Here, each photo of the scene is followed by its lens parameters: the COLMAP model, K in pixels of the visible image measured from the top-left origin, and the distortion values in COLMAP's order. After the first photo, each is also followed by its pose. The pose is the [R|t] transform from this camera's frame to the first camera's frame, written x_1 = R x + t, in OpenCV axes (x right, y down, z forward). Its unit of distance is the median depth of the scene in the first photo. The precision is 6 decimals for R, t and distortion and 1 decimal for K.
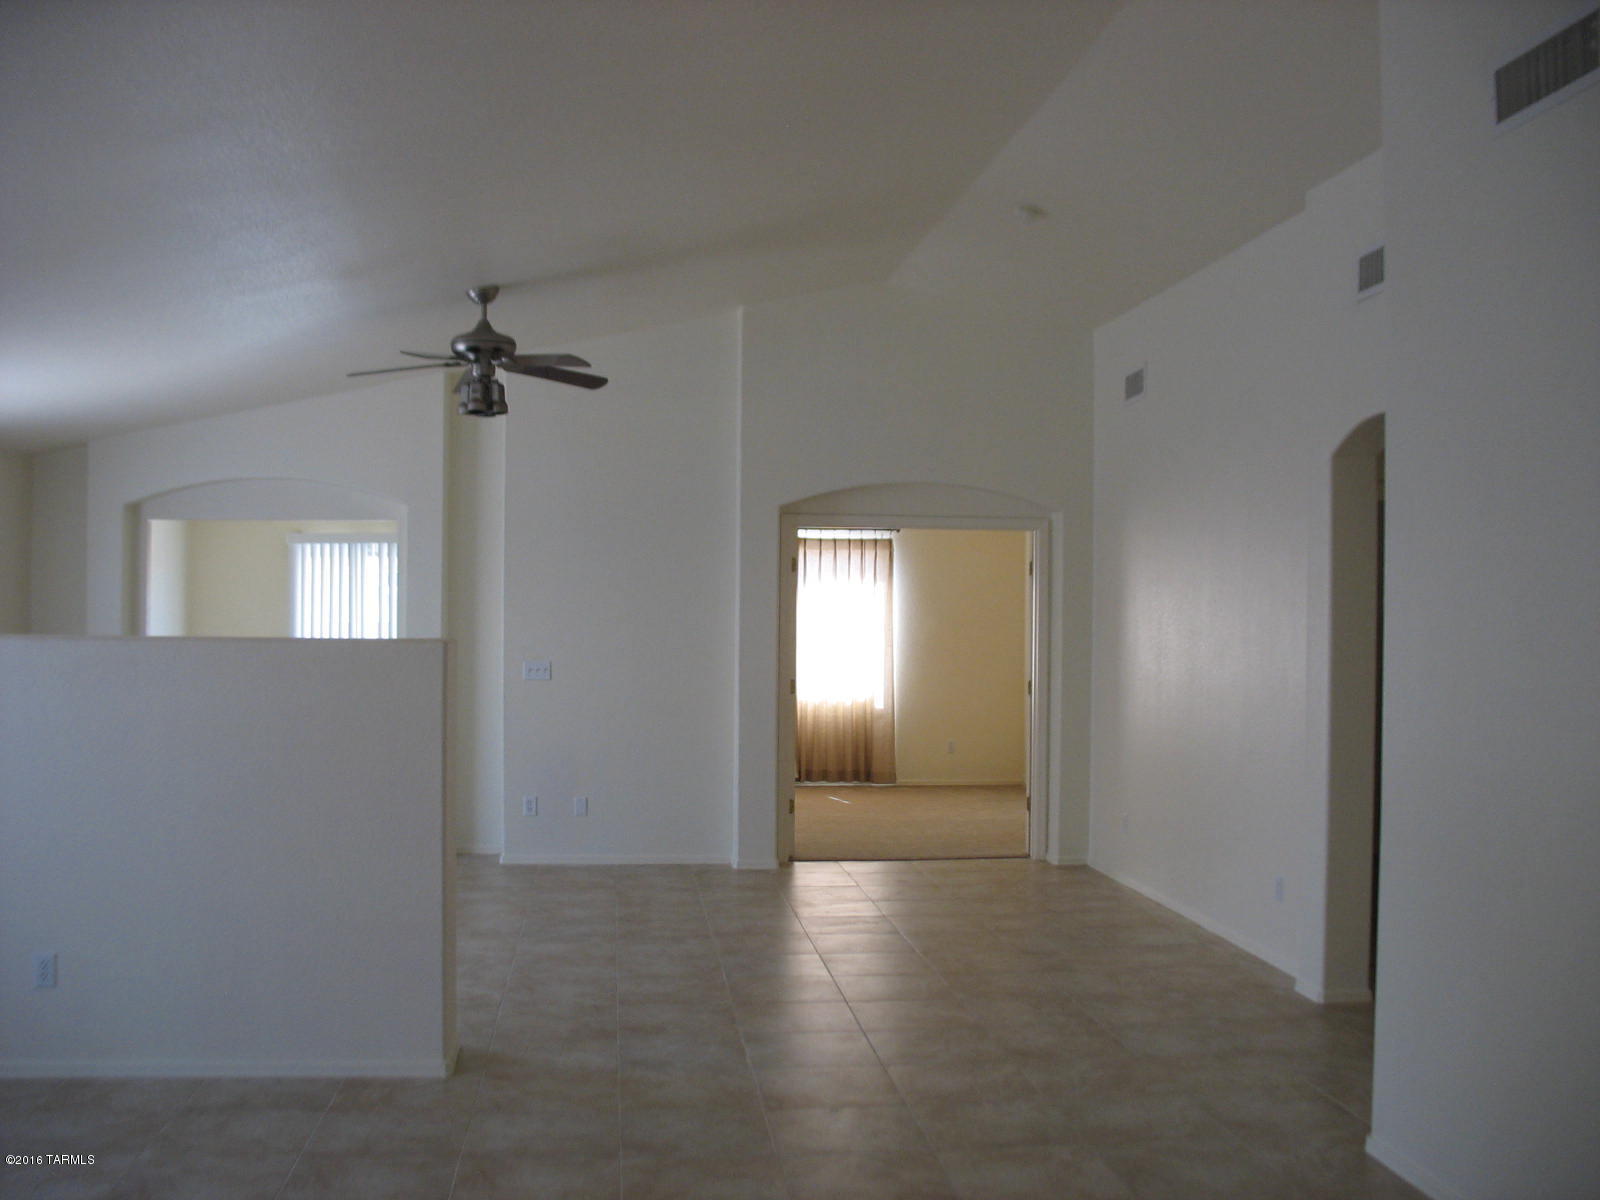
lens RADIAL K [[1653.2, 0, 800.0], [0, 1653.2, 600.0], [0, 0, 1]] dist [-0.186227, 0.218686]
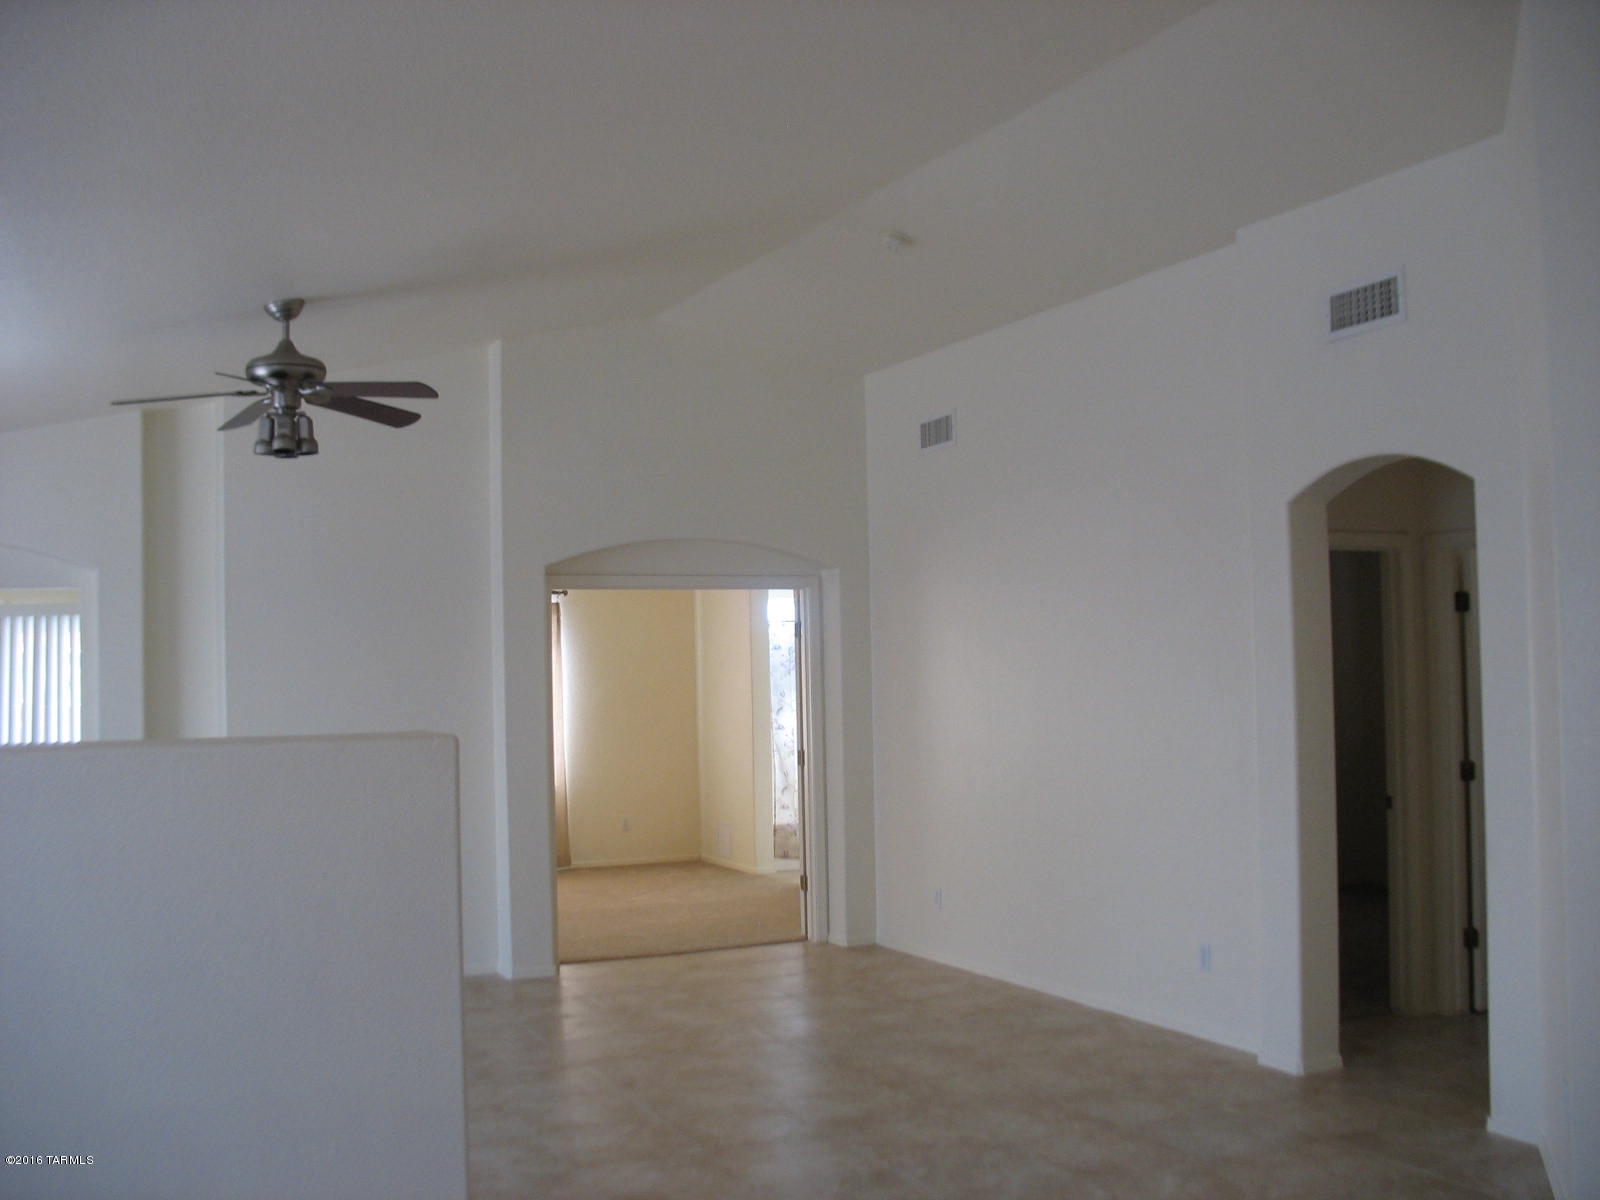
lens RADIAL K [[1653.2, 0, 800.0], [0, 1653.2, 600.0], [0, 0, 1]] dist [-0.186227, 0.218686]
pose [[0.945113, -0.017075, 0.326297, -0.217073], [0.029719, 0.998987, -0.033803, -0.005714], [-0.325389, 0.041645, 0.944663, 0.153406]]
